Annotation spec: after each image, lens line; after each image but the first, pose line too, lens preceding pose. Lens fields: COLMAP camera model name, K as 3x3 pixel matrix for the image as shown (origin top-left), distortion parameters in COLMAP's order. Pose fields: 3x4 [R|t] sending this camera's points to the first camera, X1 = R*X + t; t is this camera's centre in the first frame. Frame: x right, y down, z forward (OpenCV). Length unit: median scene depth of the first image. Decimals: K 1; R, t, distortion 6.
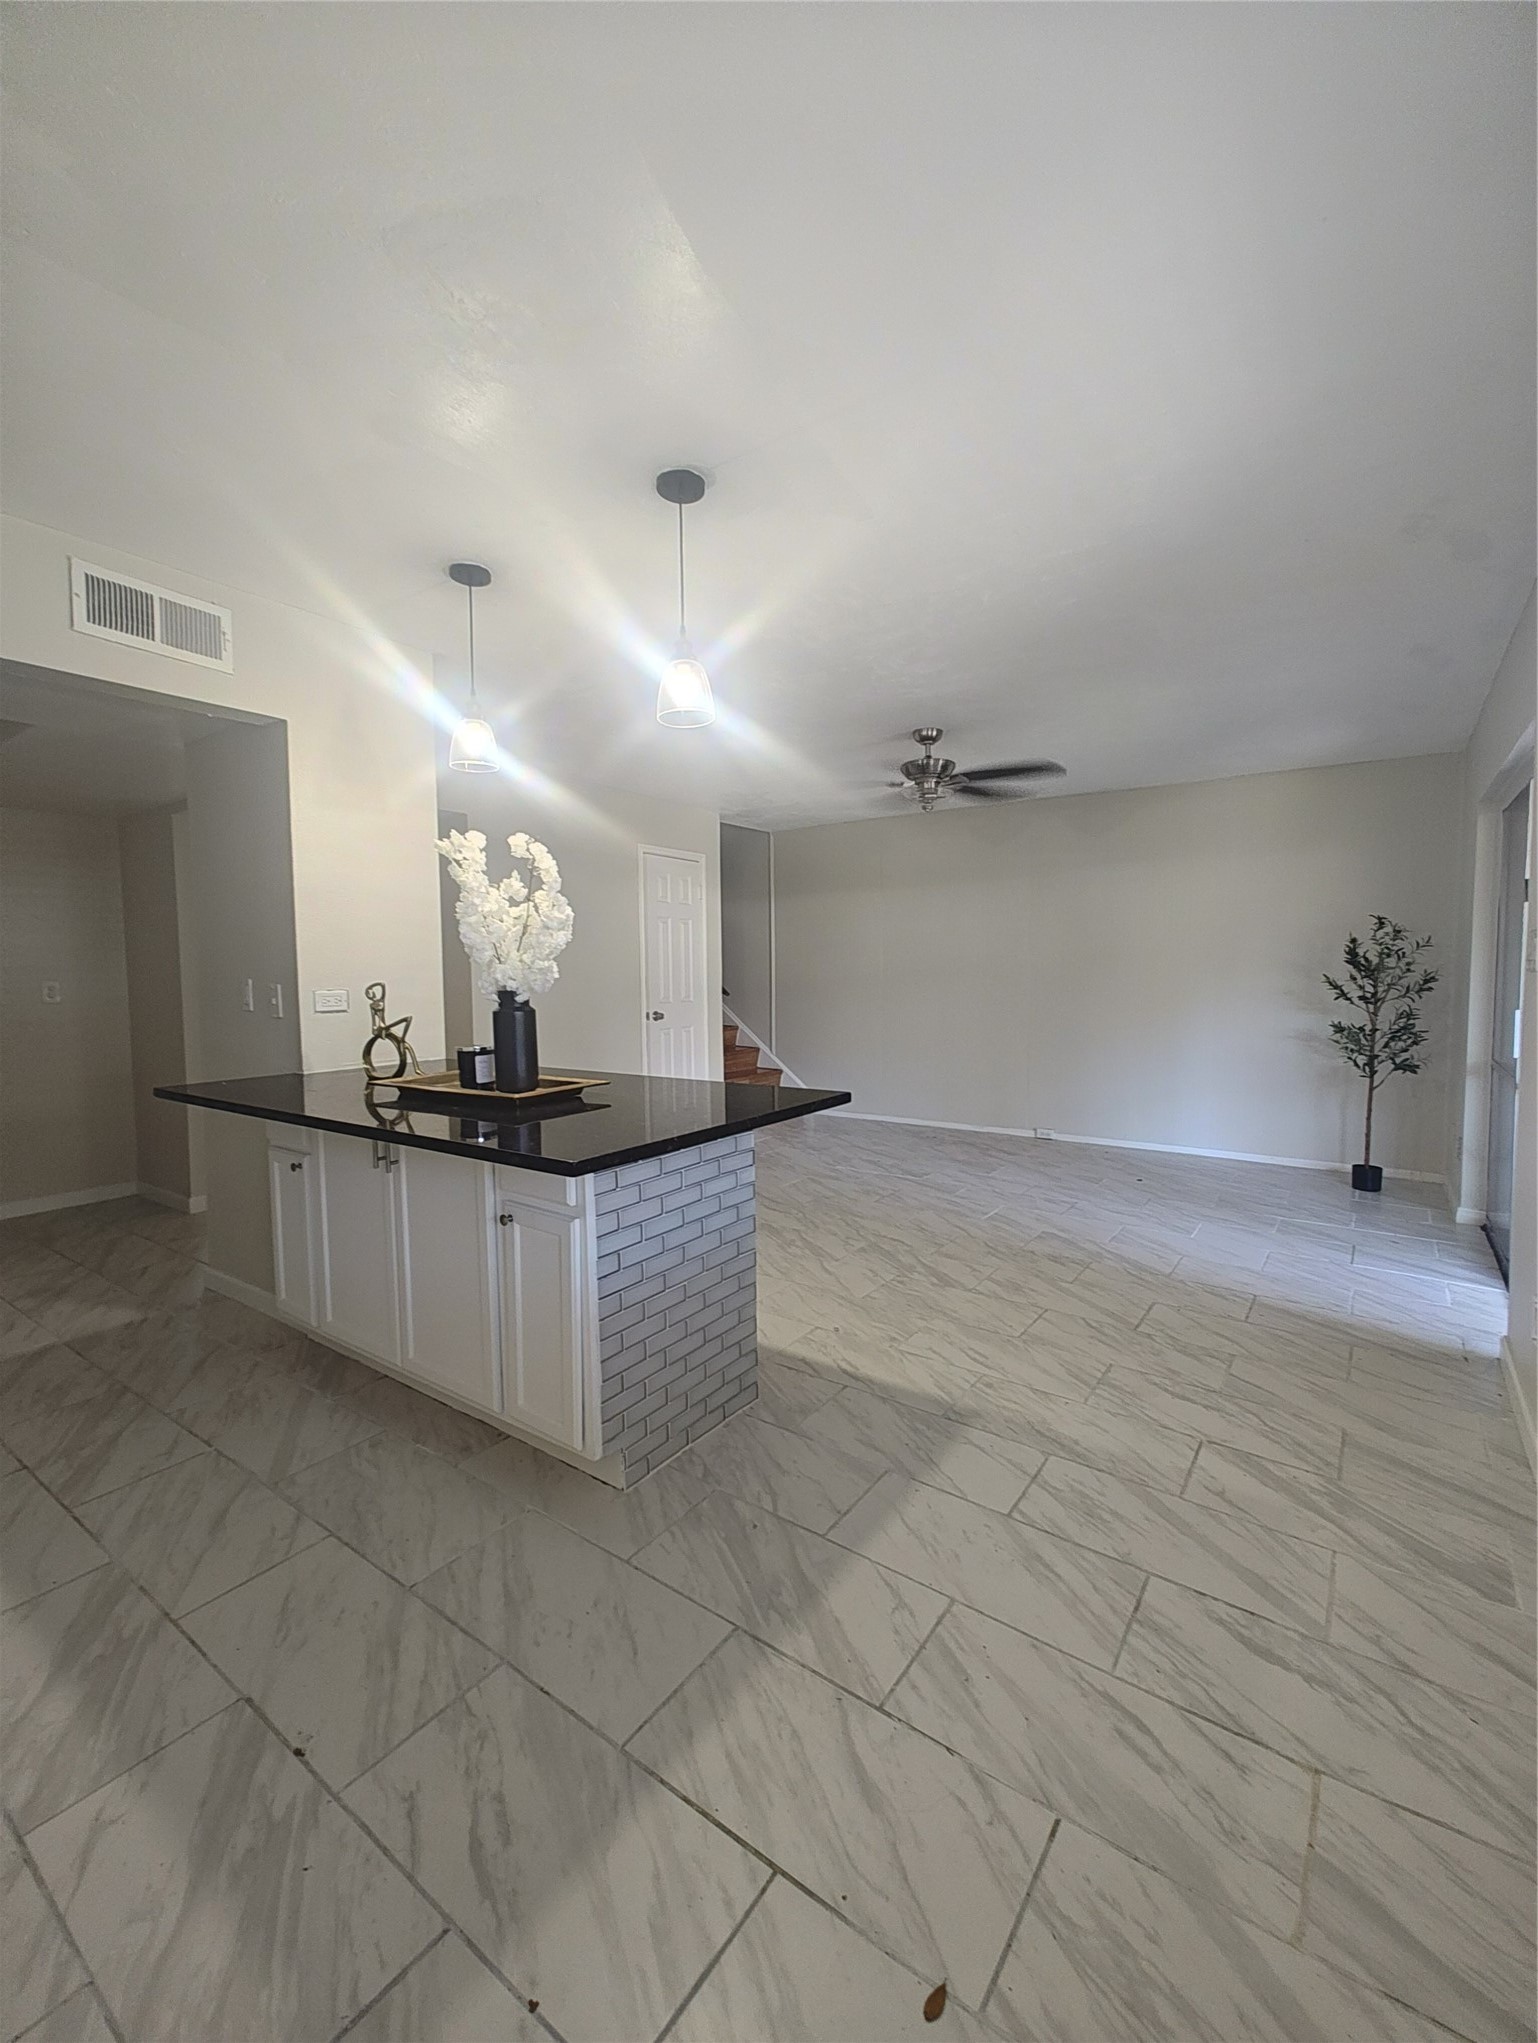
lens RADIAL K [[839.0, 0, 809.0], [0, 839.0, 1023.1], [0, 0, 1]] dist [-0.000269, 0.000145]
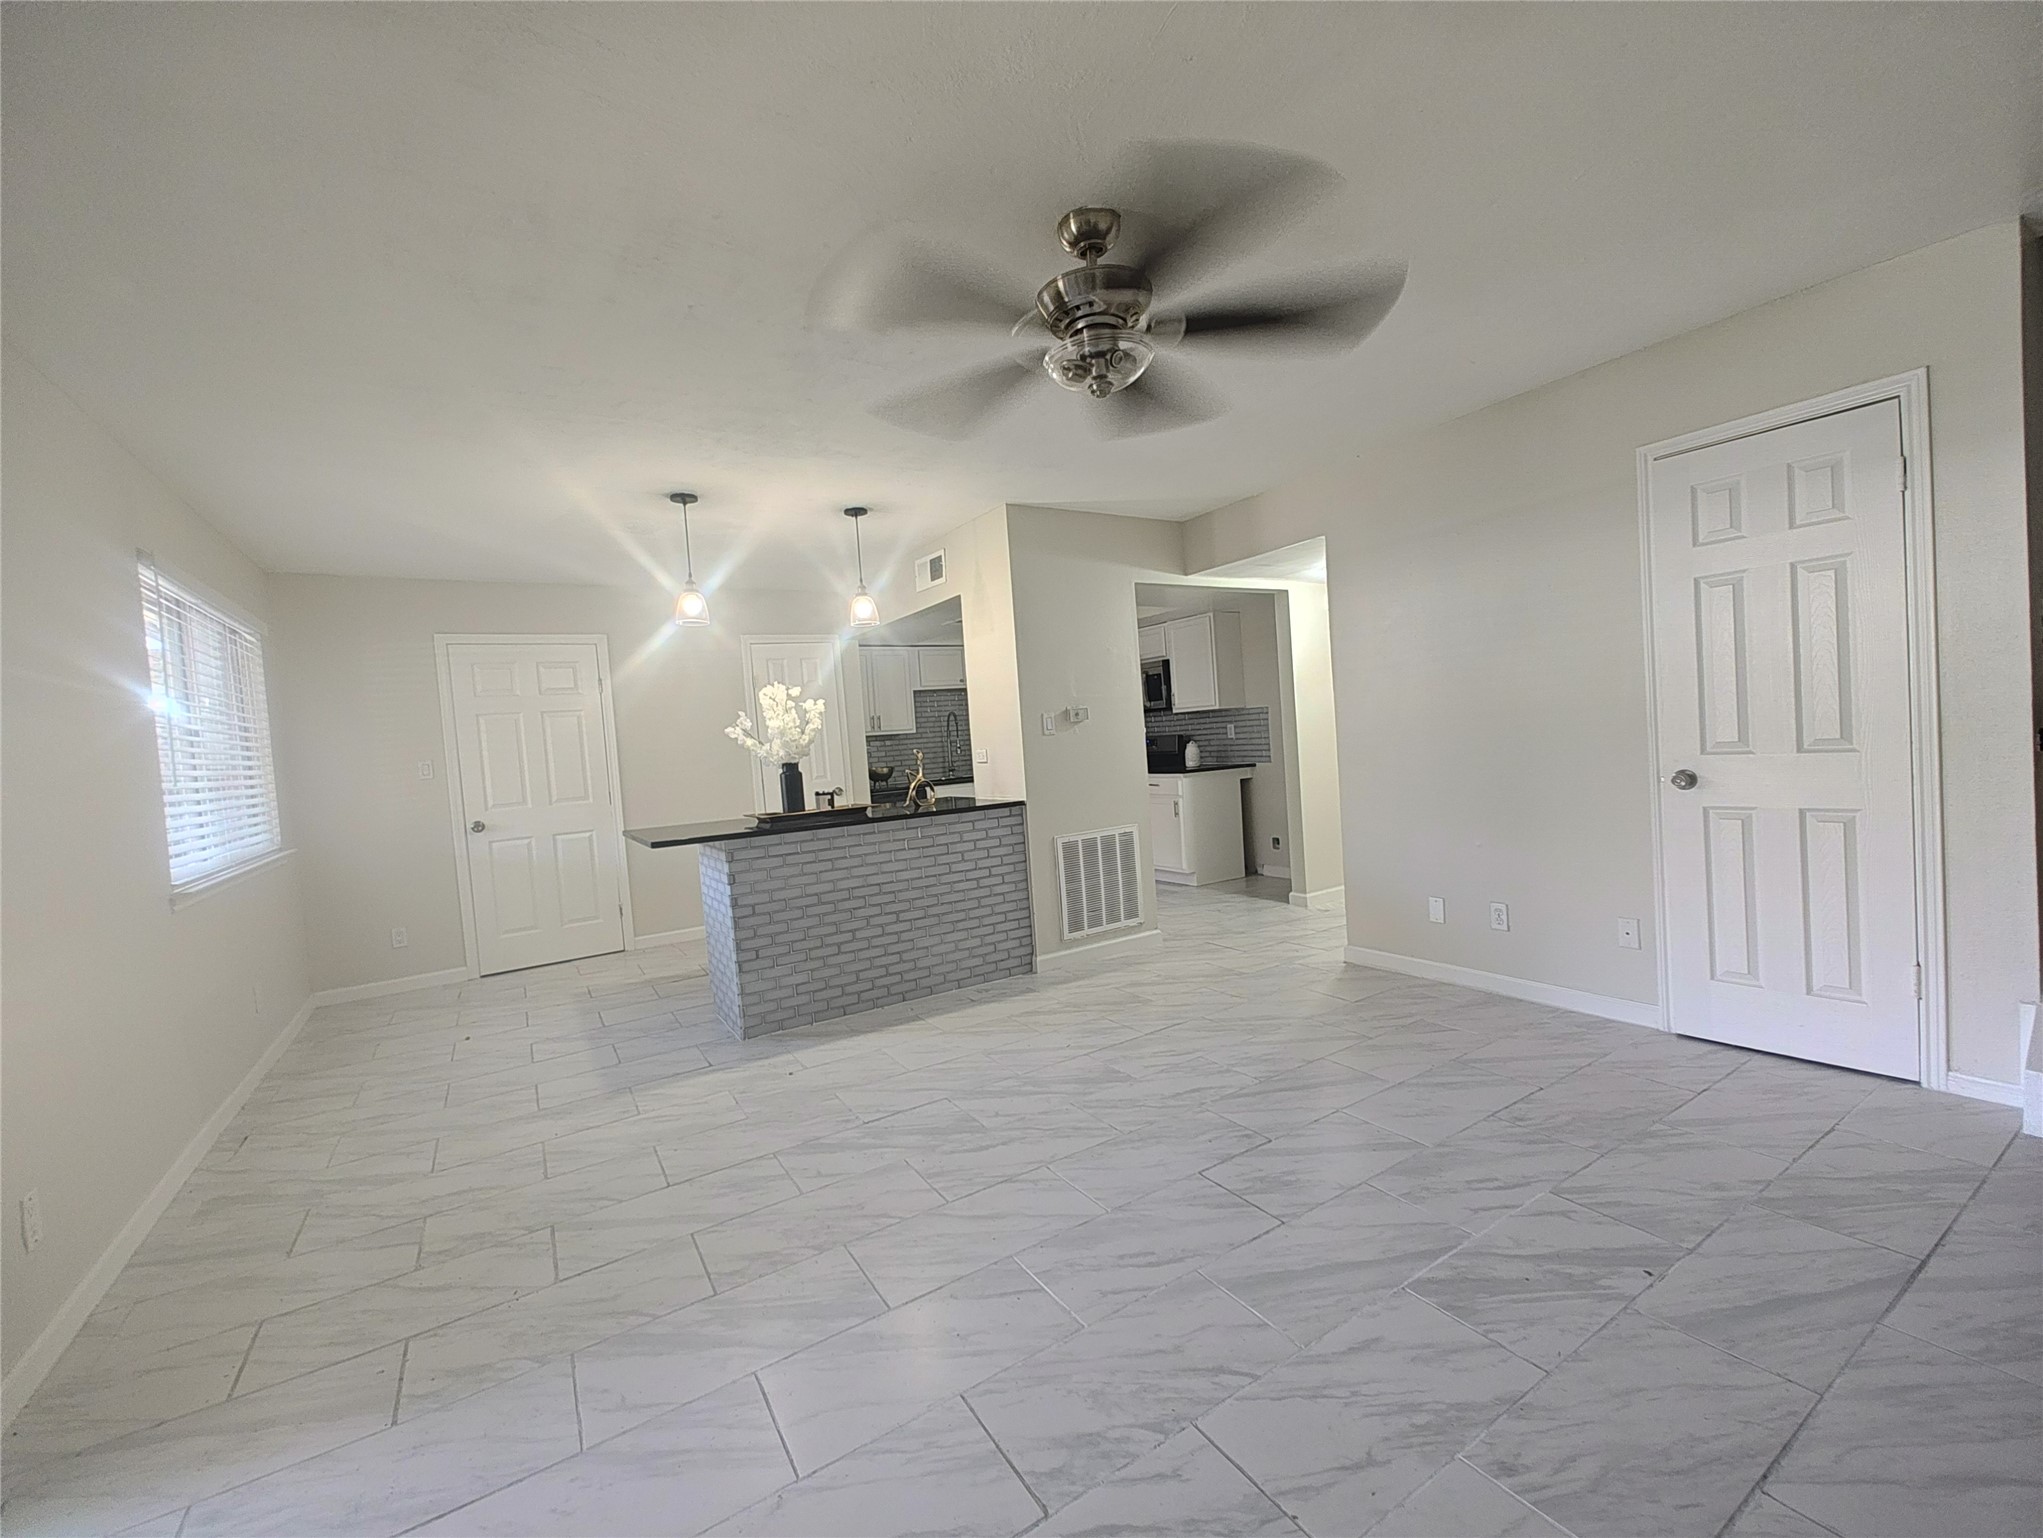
lens RADIAL K [[818.3, 0, 956.3], [0, 818.3, 772.7], [0, 0, 1]] dist [0.001591, -0.003114]
pose [[-0.438556, 0.066145, -0.896266, 1.047986], [0.012740, 0.997645, 0.067393, -0.119465], [0.898614, 0.018138, -0.438366, 1.984450]]
